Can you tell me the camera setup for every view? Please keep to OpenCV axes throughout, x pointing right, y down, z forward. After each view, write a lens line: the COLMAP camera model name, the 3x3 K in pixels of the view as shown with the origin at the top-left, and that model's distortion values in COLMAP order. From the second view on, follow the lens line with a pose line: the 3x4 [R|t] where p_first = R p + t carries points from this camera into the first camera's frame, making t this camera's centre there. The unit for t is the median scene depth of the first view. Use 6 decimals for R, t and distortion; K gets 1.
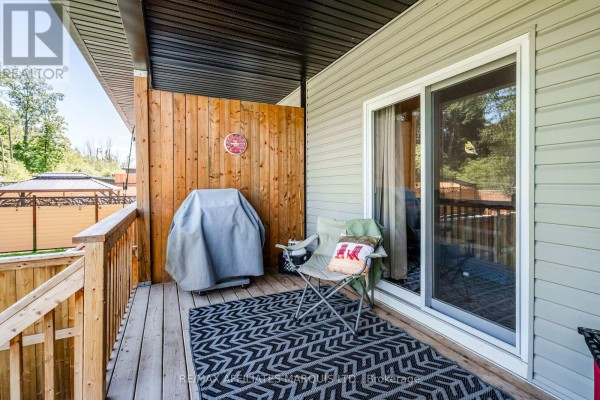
lens RADIAL K [[274.4, 0, 300.4], [0, 274.4, 192.0], [0, 0, 1]] dist [0.000611, 0.000103]
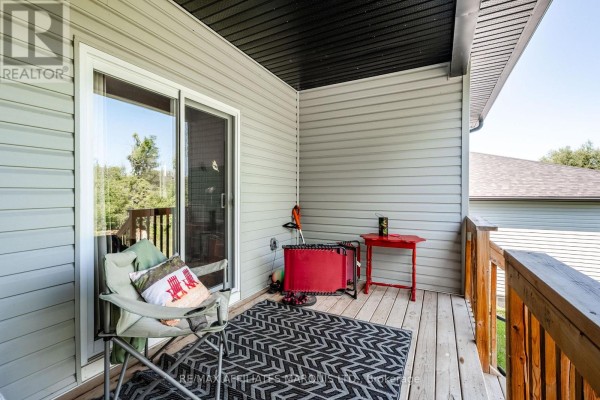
lens RADIAL K [[276.9, 0, 300.0], [0, 276.9, 200.0], [0, 0, 1]] dist [-0.001463, -0.000157]
pose [[-0.582128, -0.020733, 0.812833, -0.929018], [0.003437, 0.999603, 0.027959, -0.033599], [-0.813090, 0.019070, -0.581825, 1.793017]]
